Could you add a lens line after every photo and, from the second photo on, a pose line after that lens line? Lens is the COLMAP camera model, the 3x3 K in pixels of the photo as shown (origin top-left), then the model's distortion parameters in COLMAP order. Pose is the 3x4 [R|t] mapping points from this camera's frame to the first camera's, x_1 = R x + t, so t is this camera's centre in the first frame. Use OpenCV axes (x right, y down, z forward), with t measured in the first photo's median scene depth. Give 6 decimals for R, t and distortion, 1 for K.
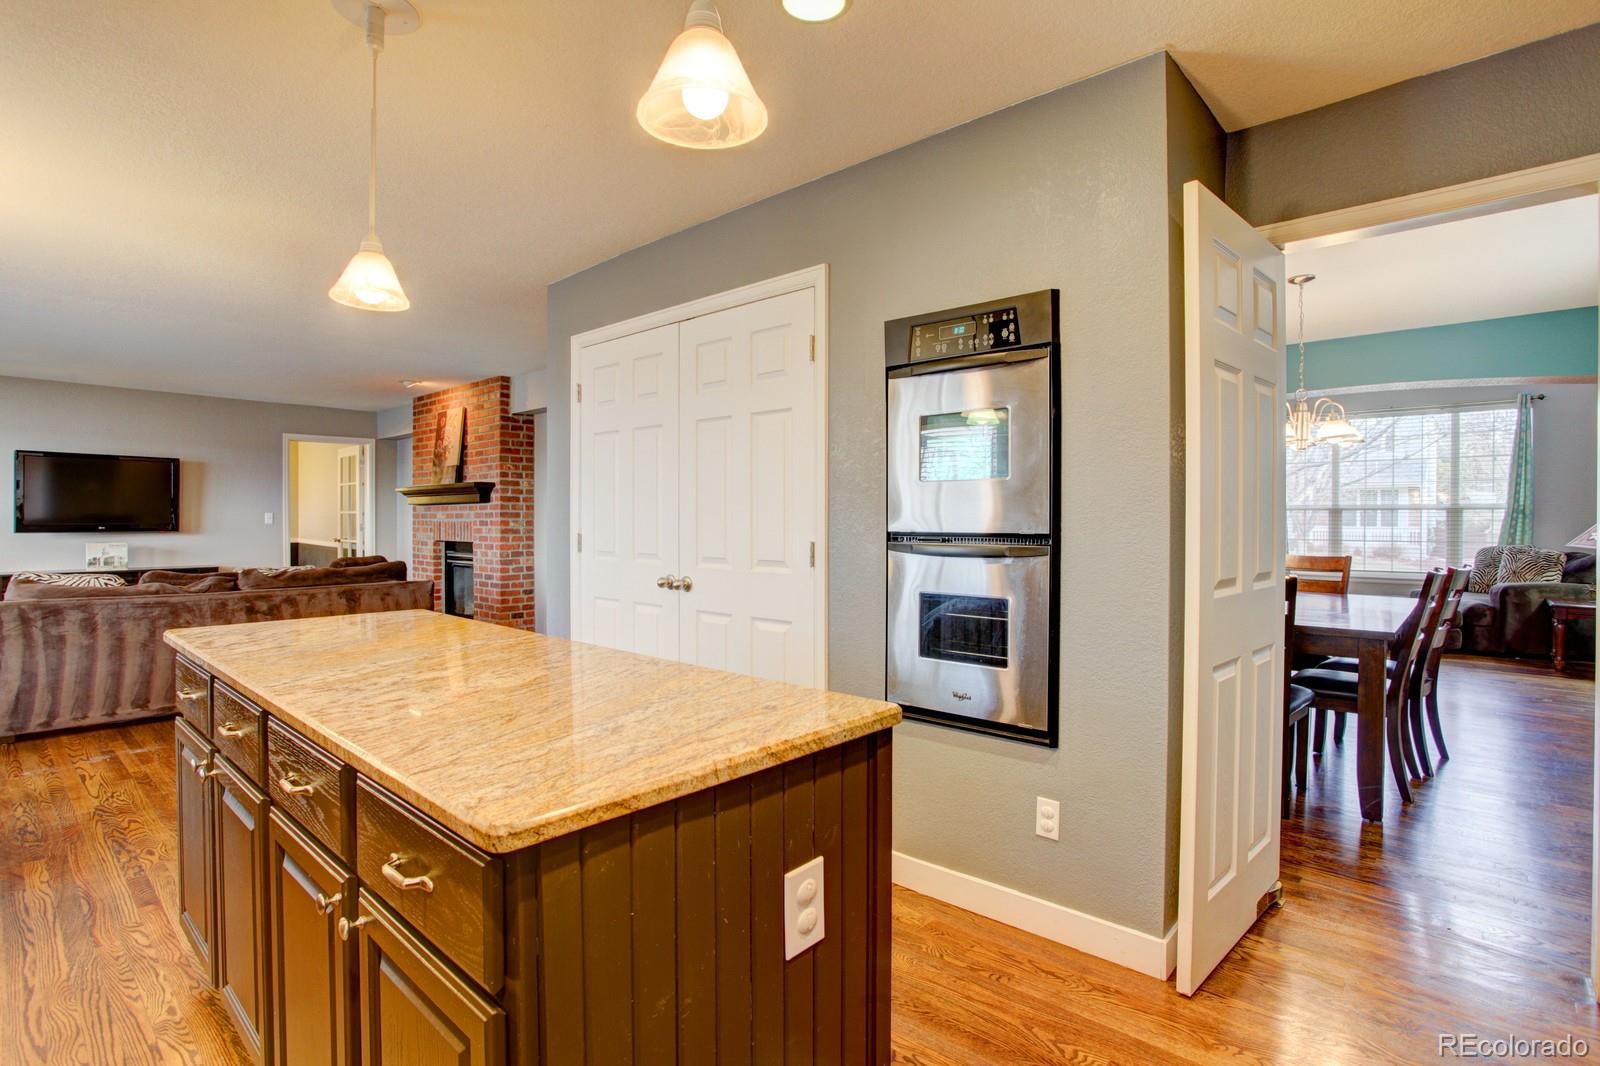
lens RADIAL K [[795.8, 0, 793.9], [0, 795.8, 530.6], [0, 0, 1]] dist [-0.003438, -0.000479]
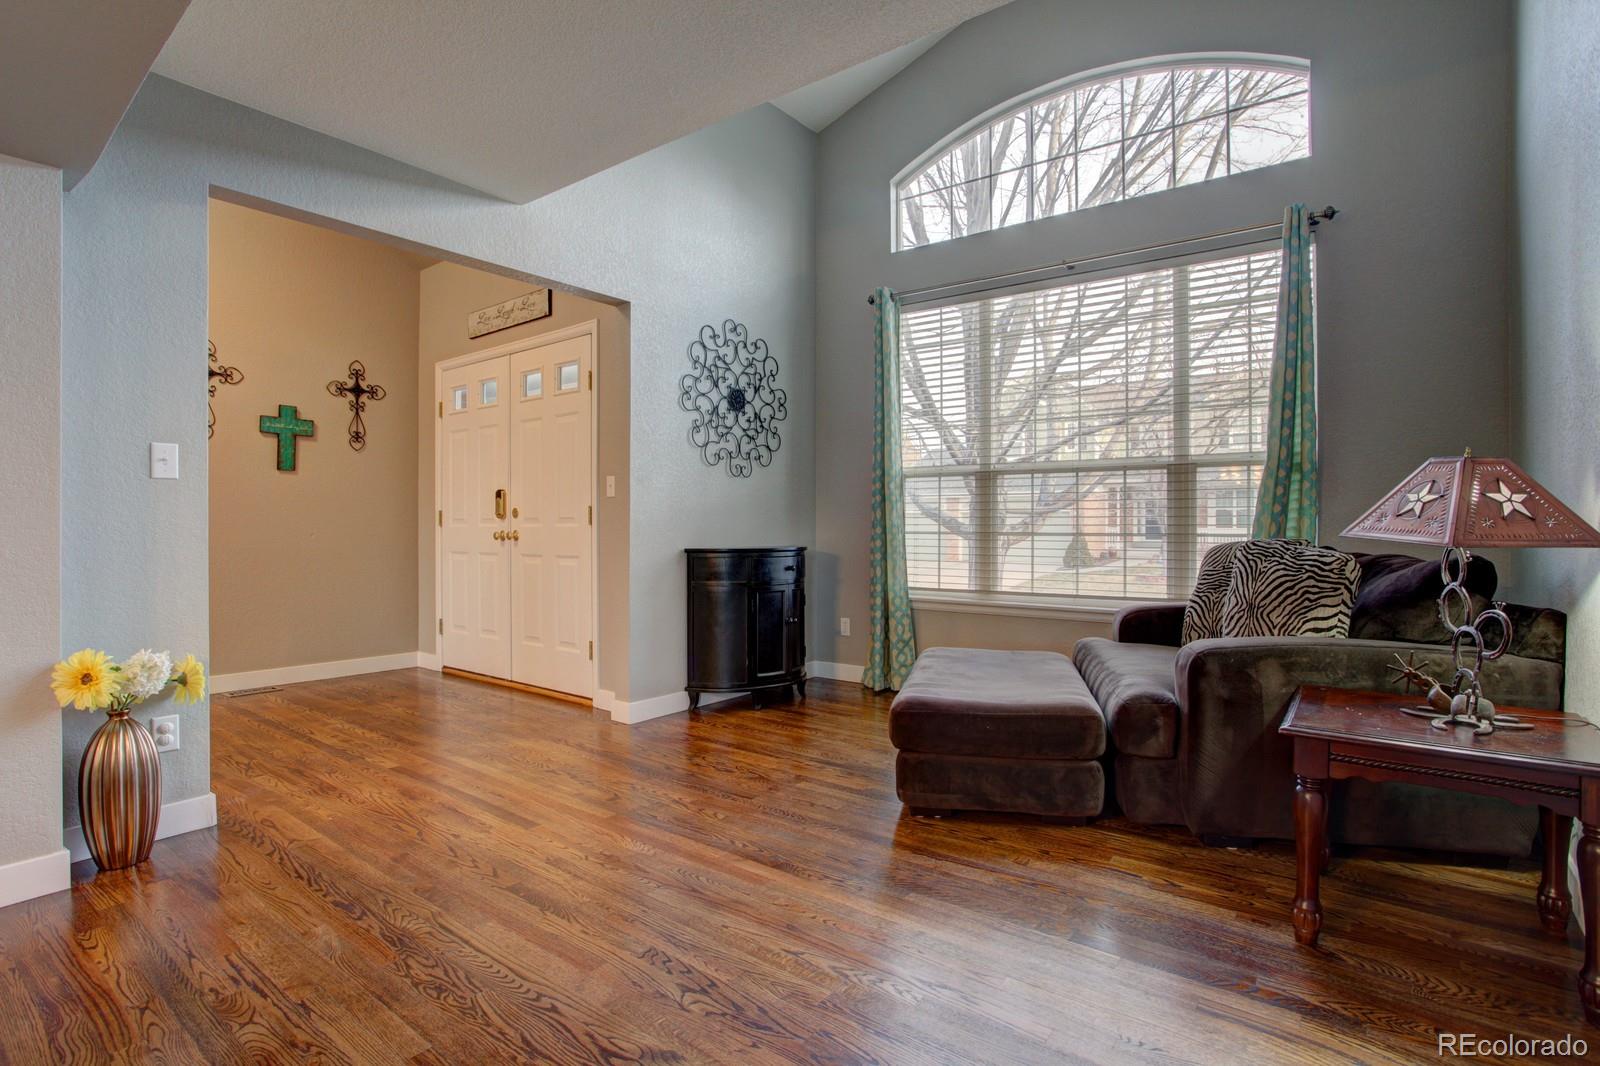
lens RADIAL K [[795.8, 0, 793.9], [0, 795.8, 530.6], [0, 0, 1]] dist [-0.003438, -0.000479]
pose [[0.996078, -0.000754, 0.088471, 0.596644], [0.001593, 0.999954, -0.009411, 0.017089], [-0.088460, 0.009515, 0.996034, 0.576187]]
